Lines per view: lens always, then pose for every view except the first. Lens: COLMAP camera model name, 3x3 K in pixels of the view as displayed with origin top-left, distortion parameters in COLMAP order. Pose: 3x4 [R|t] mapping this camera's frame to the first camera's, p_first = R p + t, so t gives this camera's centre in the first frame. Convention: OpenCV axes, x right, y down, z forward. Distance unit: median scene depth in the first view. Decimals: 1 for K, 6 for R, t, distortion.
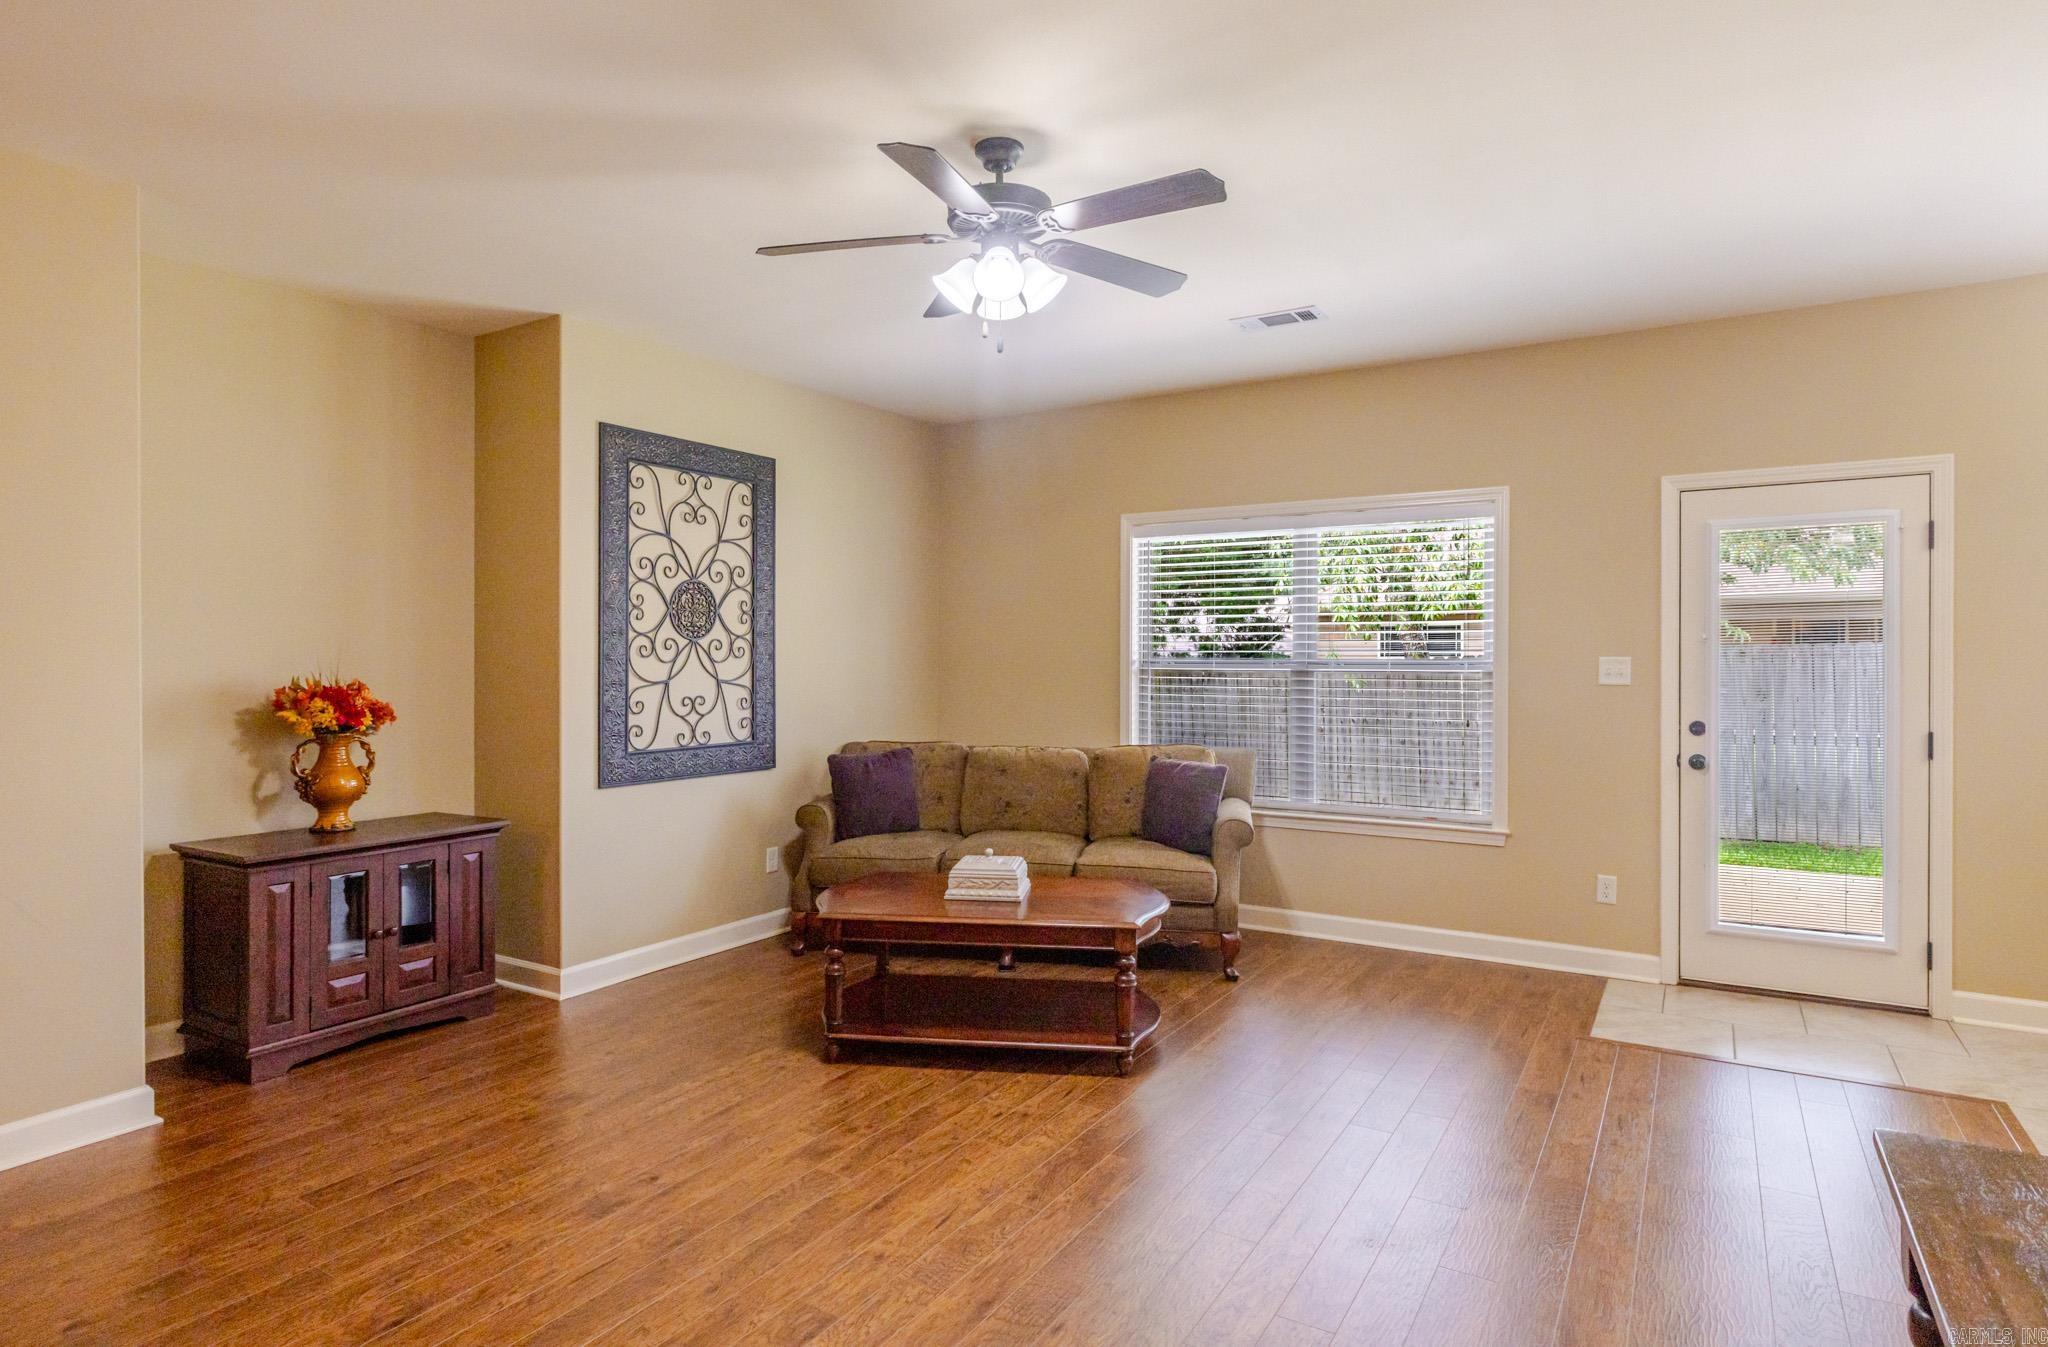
lens RADIAL K [[1111.7, 0, 1023.7], [0, 1111.7, 659.8], [0, 0, 1]] dist [-0.000404, 0.000692]
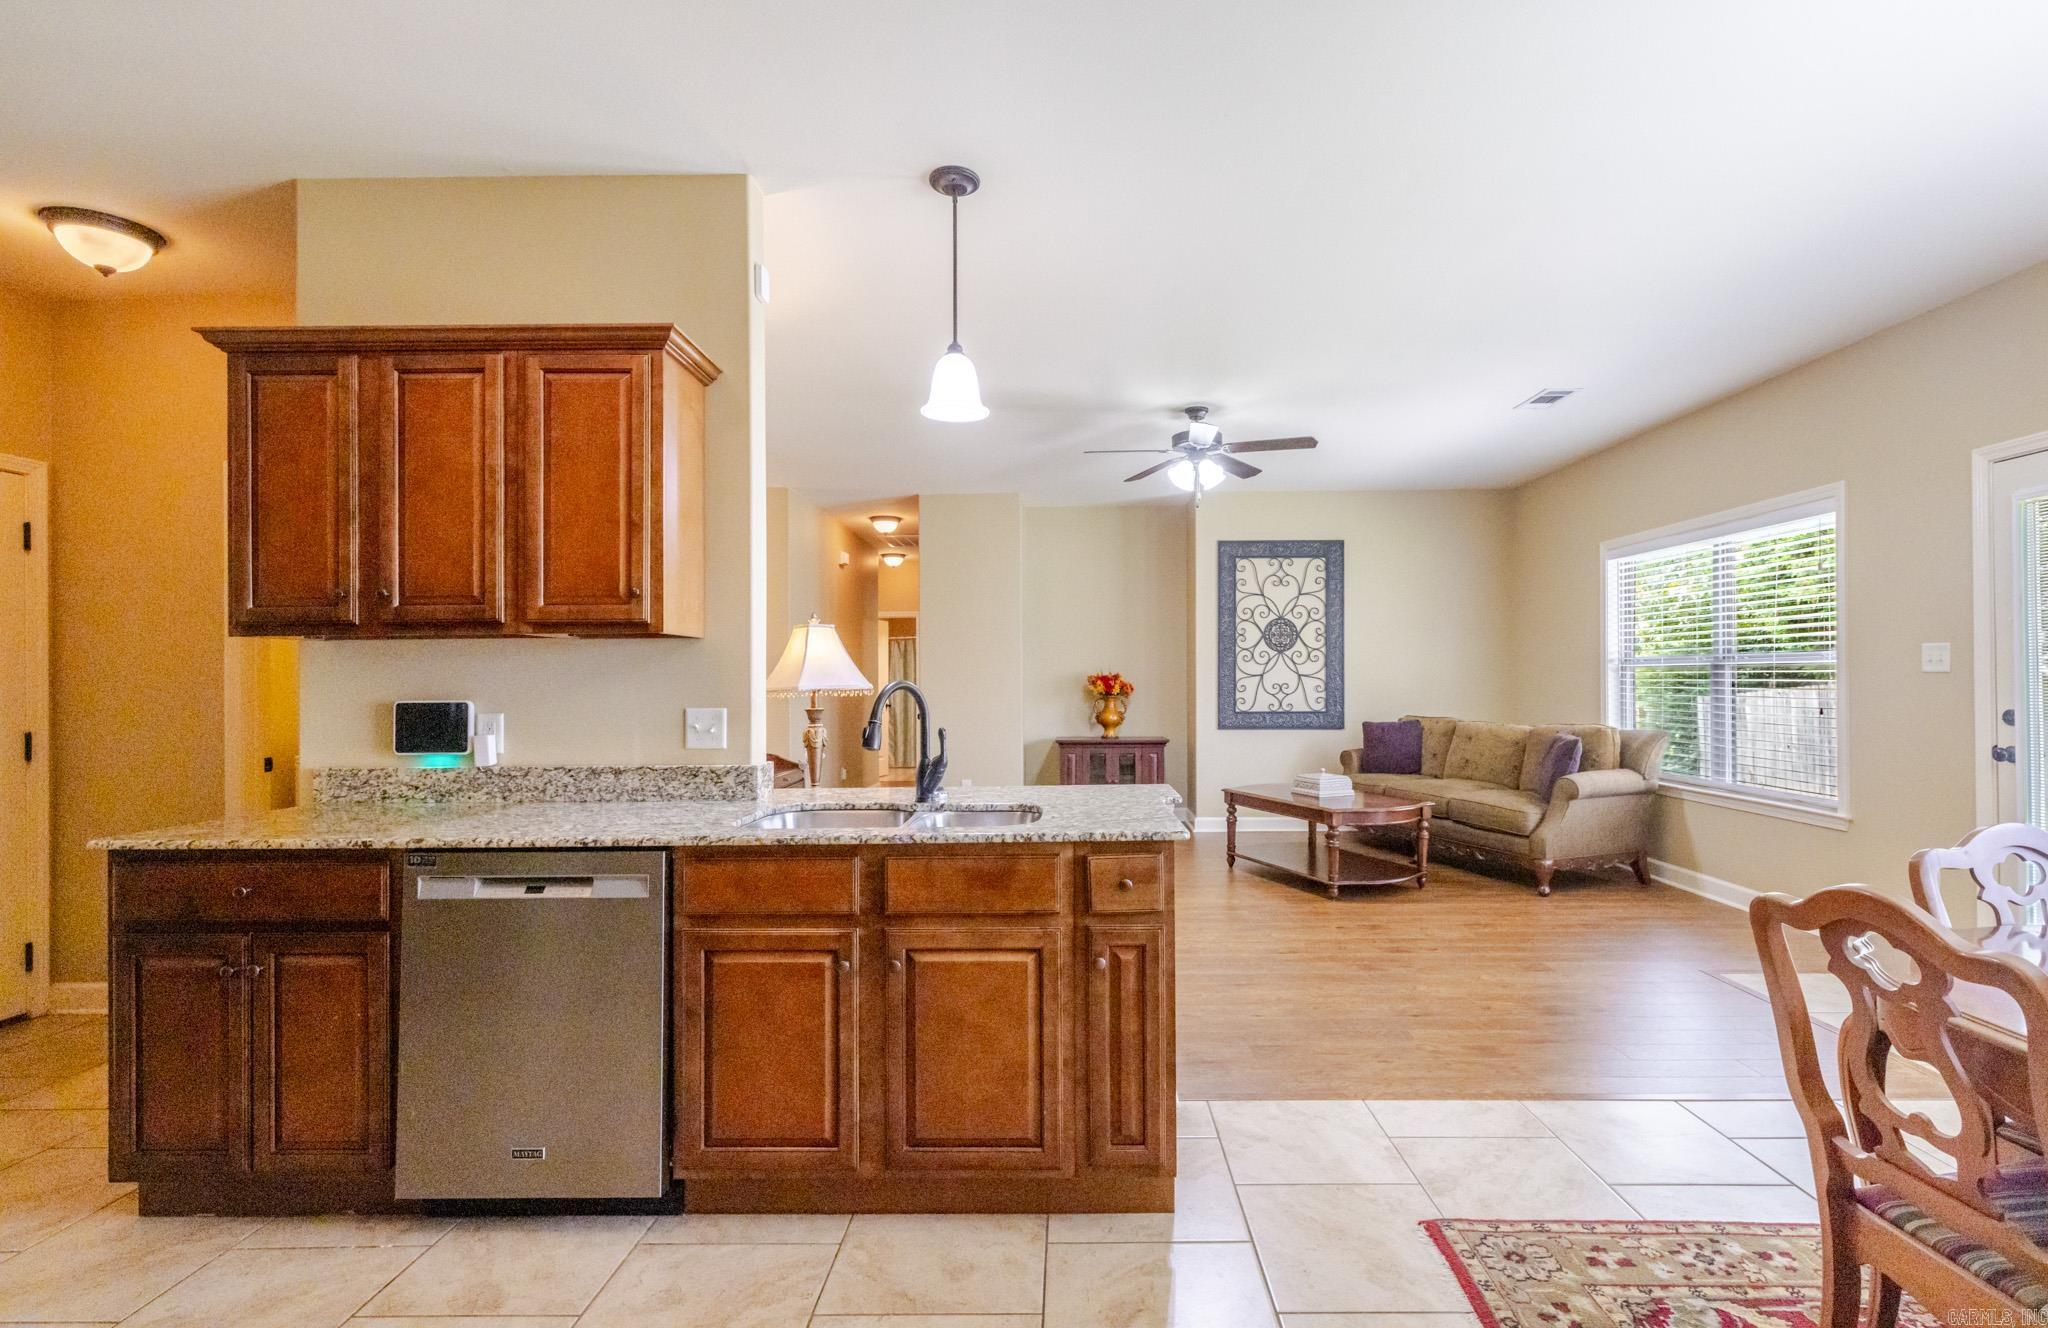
lens RADIAL K [[917.8, 0, 1058.8], [0, 917.8, 670.6], [0, 0, 1]] dist [0.002254, -0.000411]
pose [[0.515929, -0.009332, -0.856581, 0.806374], [0.001620, 0.999950, -0.009918, 0.027322], [0.856630, 0.003729, 0.515918, -0.063205]]
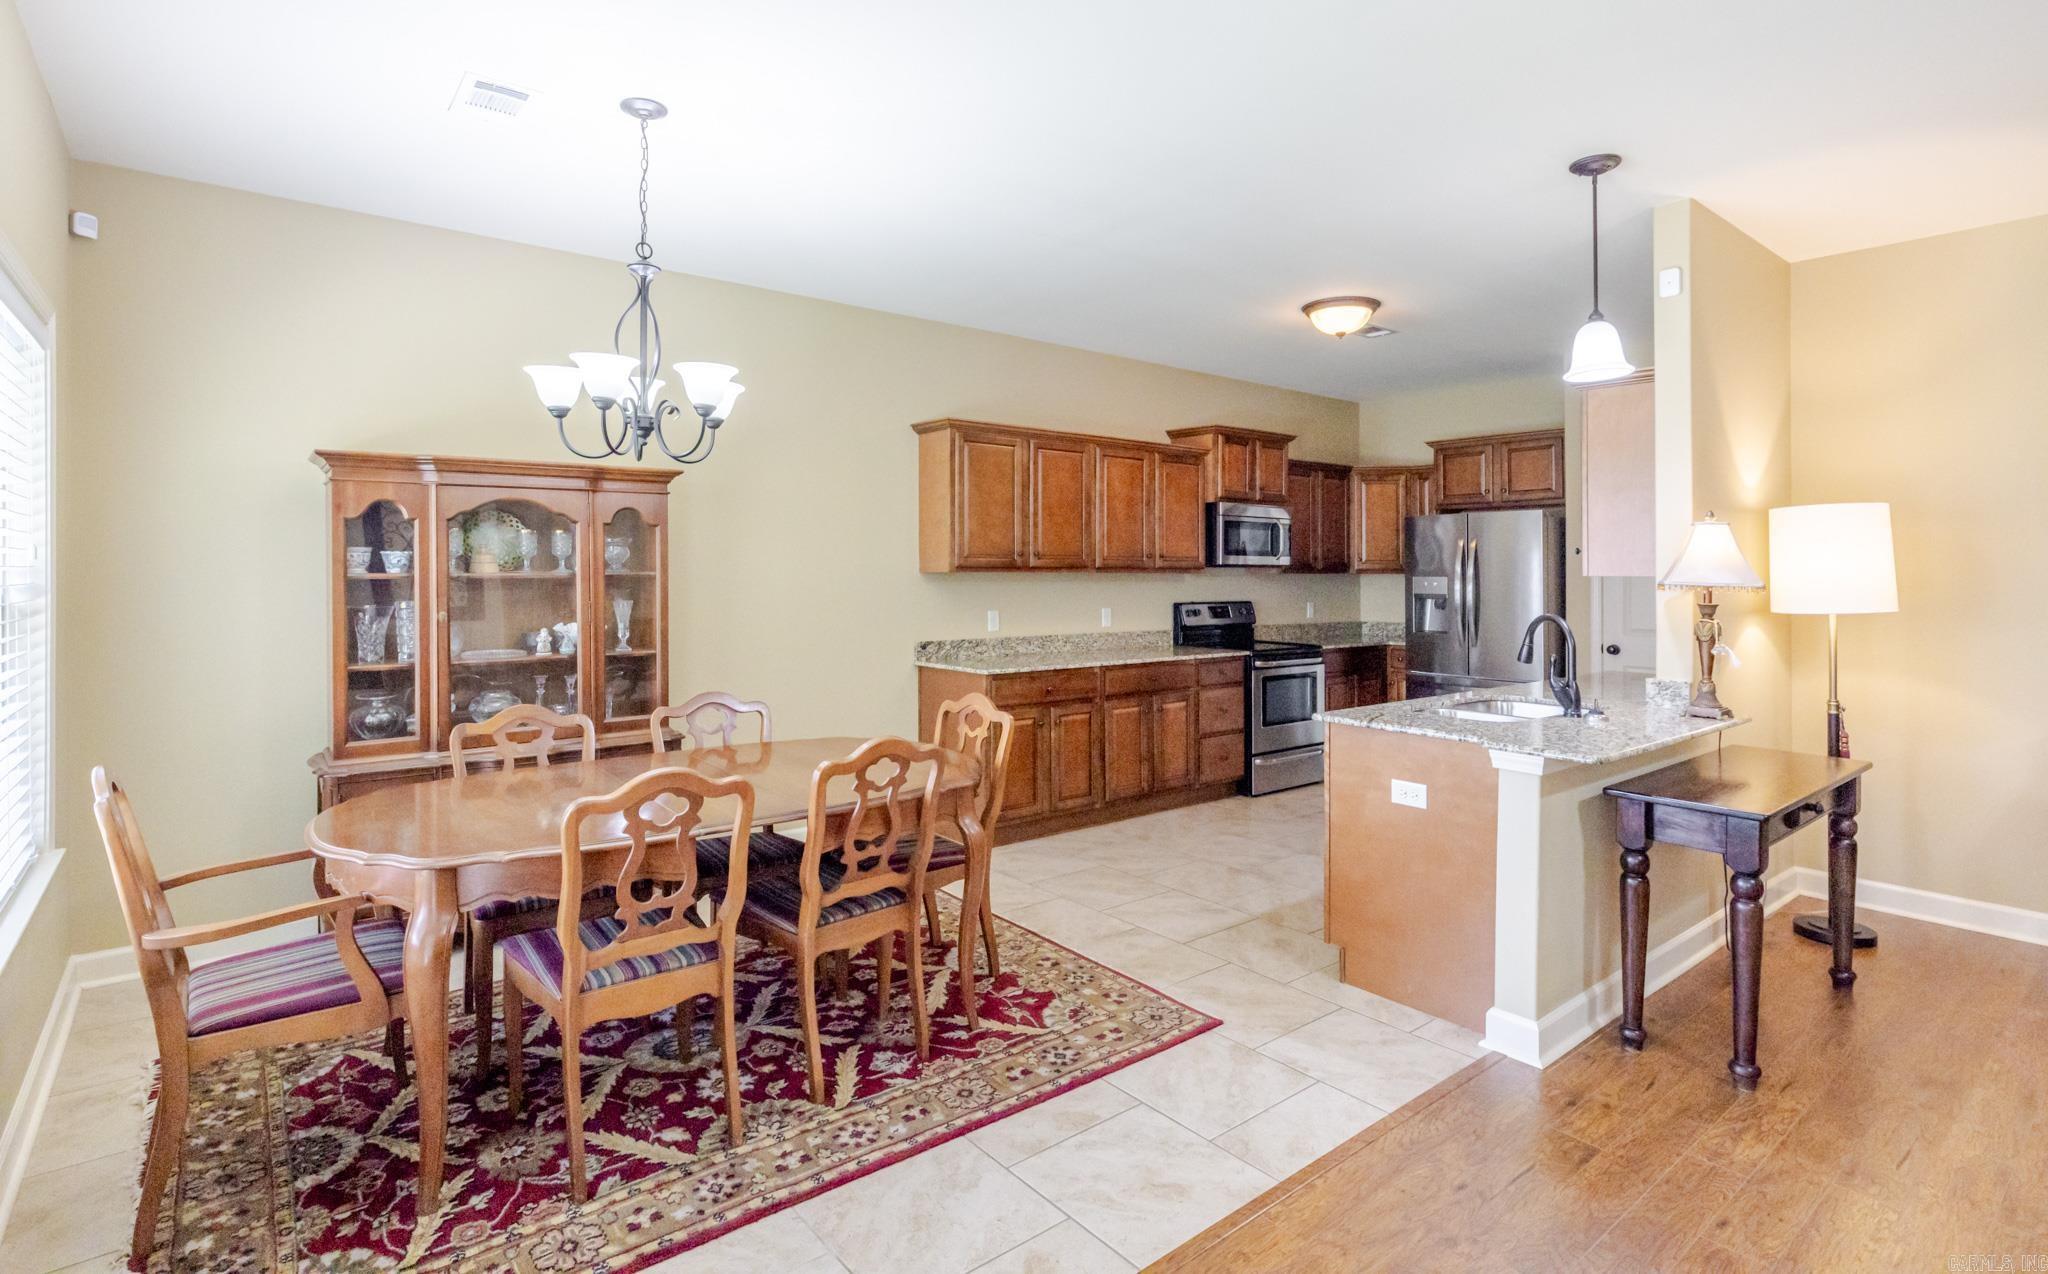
lens RADIAL K [[997.5, 0, 1025.0], [0, 997.5, 568.6], [0, 0, 1]] dist [-0.001700, 0.000281]
pose [[-0.942859, 0.000653, 0.333193, 0.429633], [0.002541, 0.999983, 0.005233, -0.010748], [-0.333184, 0.005781, -0.942844, 0.943727]]
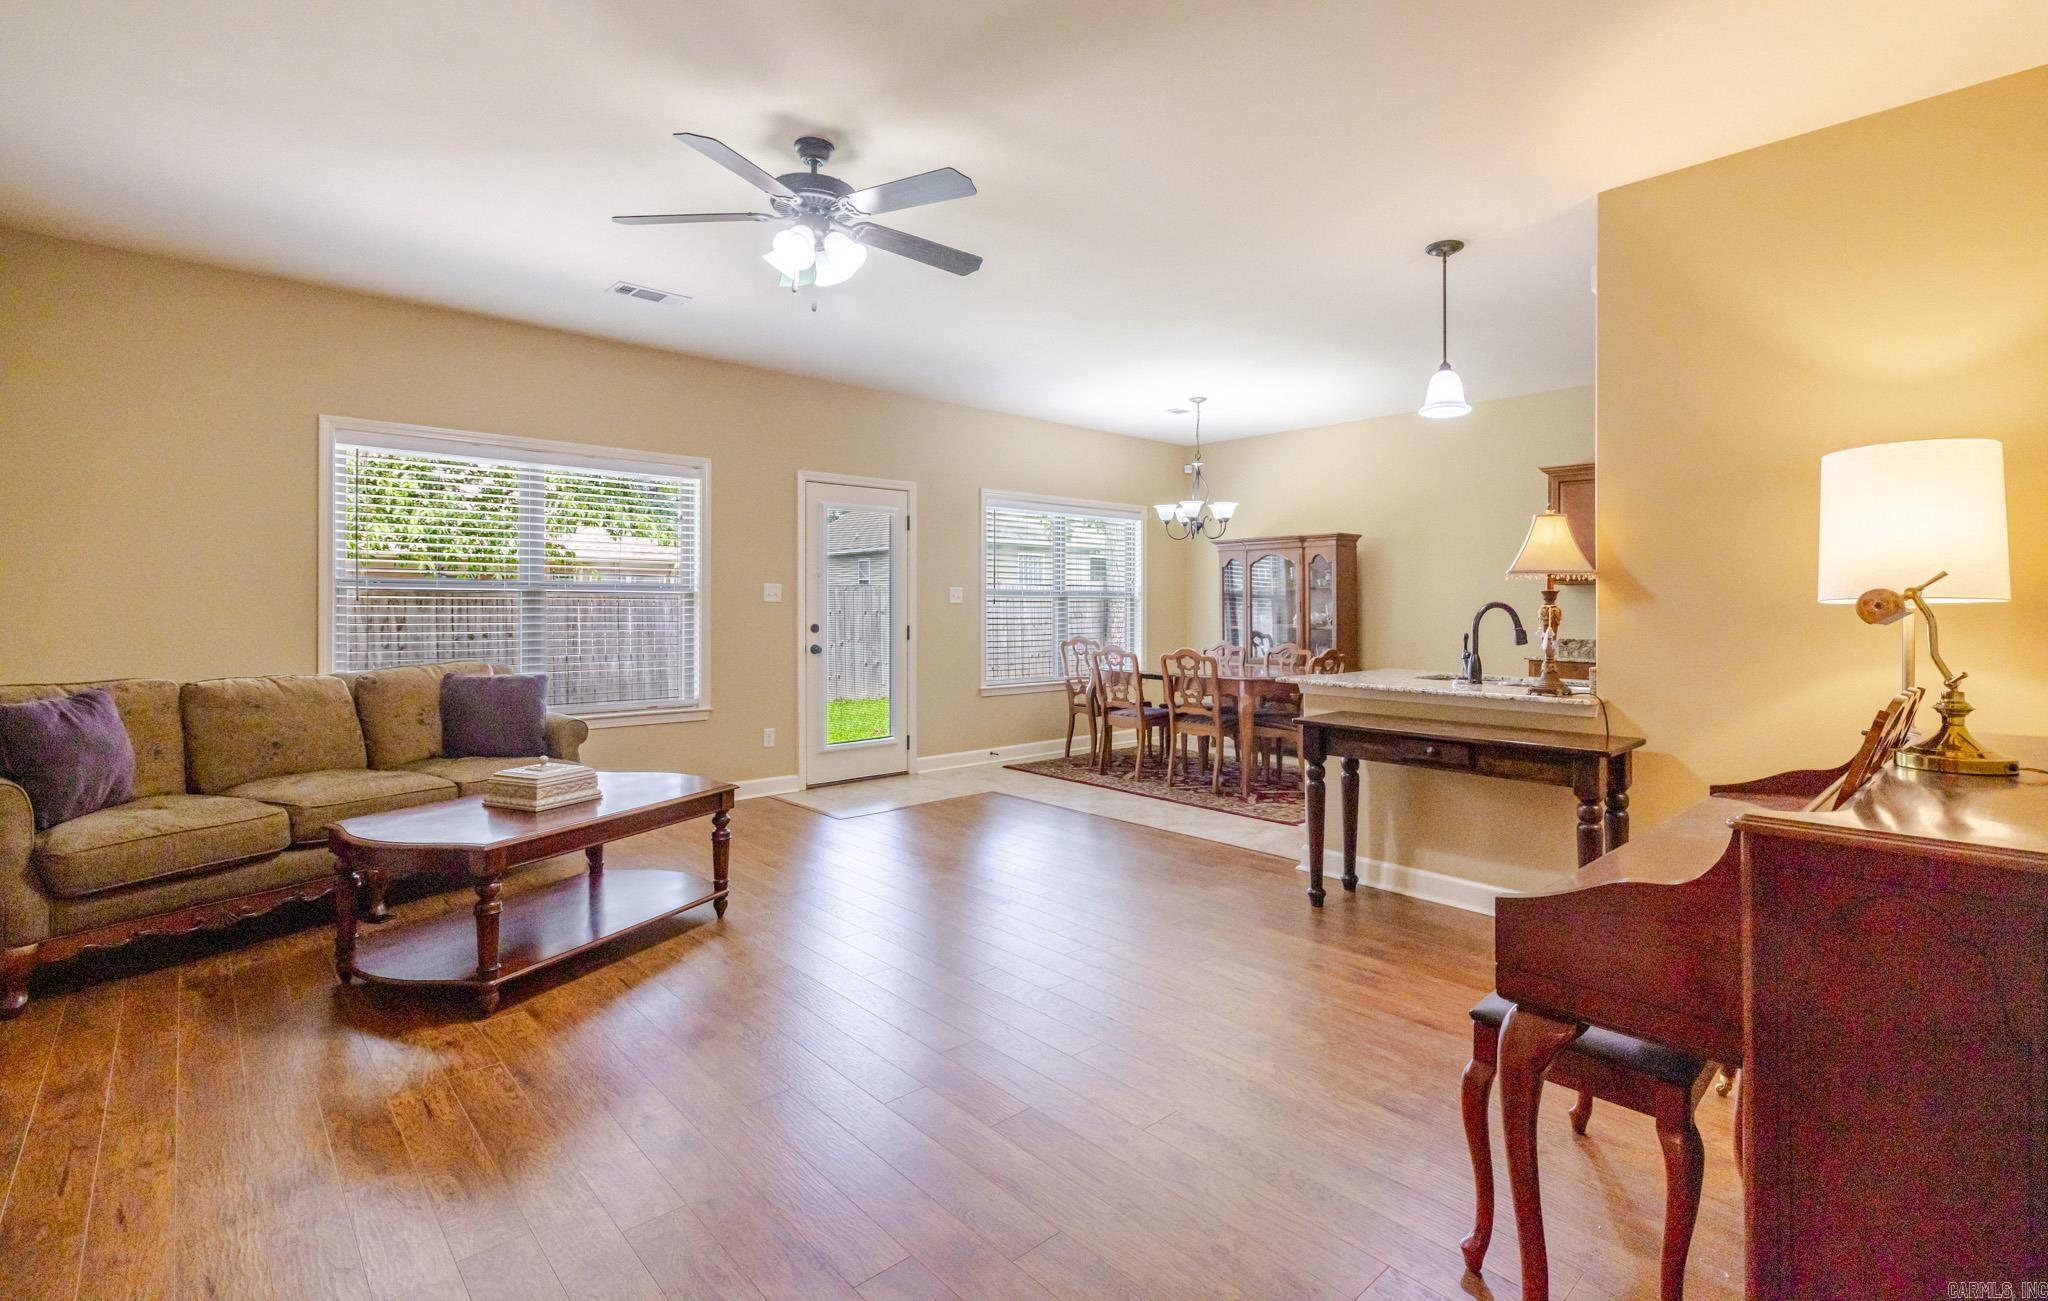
lens RADIAL K [[934.6, 0, 1054.1], [0, 934.6, 605.6], [0, 0, 1]] dist [-0.000482, -0.000155]
pose [[0.260339, 0.005717, 0.965500, -0.585919], [0.002496, 0.999975, -0.006594, 0.035976], [-0.965514, 0.004127, 0.260318, 0.291397]]
